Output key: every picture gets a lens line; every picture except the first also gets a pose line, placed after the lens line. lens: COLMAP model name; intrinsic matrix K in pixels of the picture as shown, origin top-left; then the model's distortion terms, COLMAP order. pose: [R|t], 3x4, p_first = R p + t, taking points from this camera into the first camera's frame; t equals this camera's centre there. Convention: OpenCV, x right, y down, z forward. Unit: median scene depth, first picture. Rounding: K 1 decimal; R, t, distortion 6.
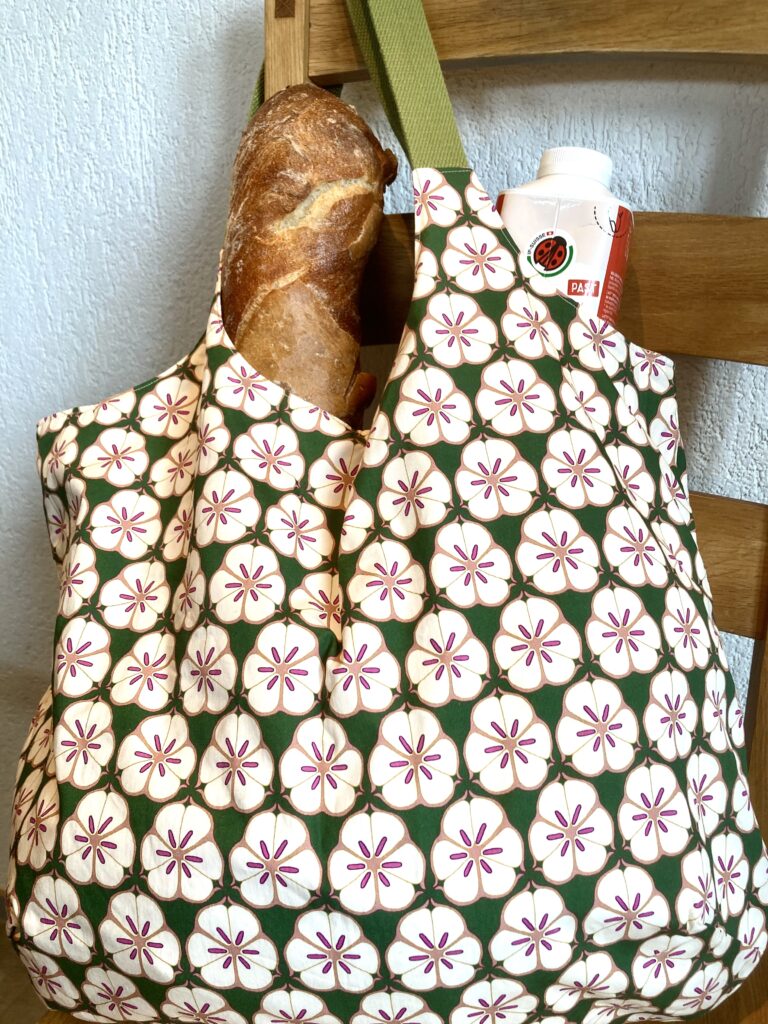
lens RADIAL K [[842.1, 0, 397.3], [0, 842.1, 514.7], [0, 0, 1]] dist [0.039421, -0.048500]
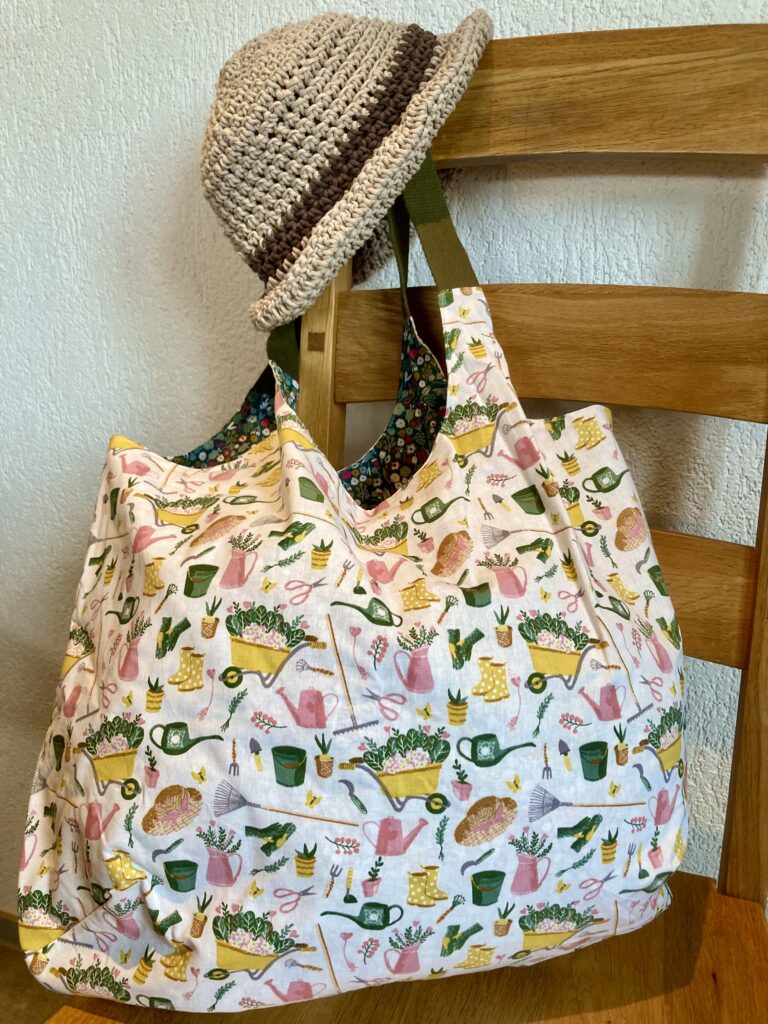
lens RADIAL K [[842.1, 0, 388.5], [0, 842.1, 507.2], [0, 0, 1]] dist [0.039421, -0.048500]
pose [[0.998954, 0.019711, -0.041250, 0.010596], [-0.023269, 0.995879, -0.087655, 0.038379], [0.039352, 0.088523, 0.995296, -0.099540]]
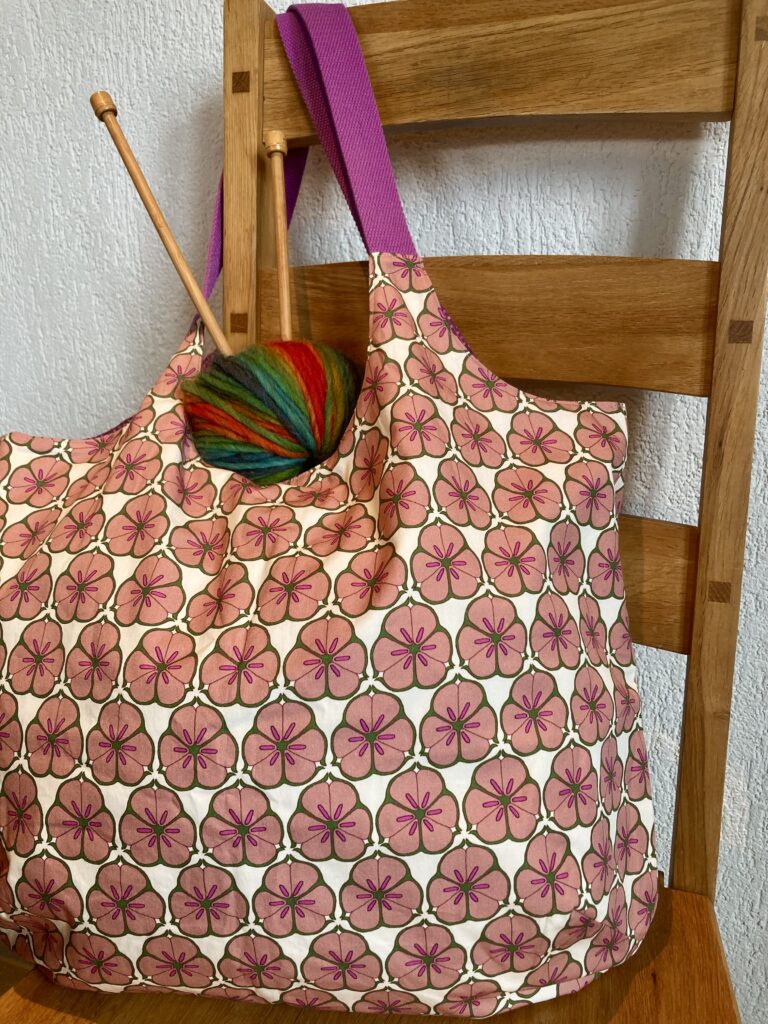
lens RADIAL K [[842.1, 0, 386.7], [0, 842.1, 505.4], [0, 0, 1]] dist [0.039421, -0.048500]
pose [[0.999213, -0.004576, -0.039395, 0.084025], [0.001575, 0.997116, -0.075870, 0.035948], [0.039628, 0.075748, 0.996339, -0.054734]]
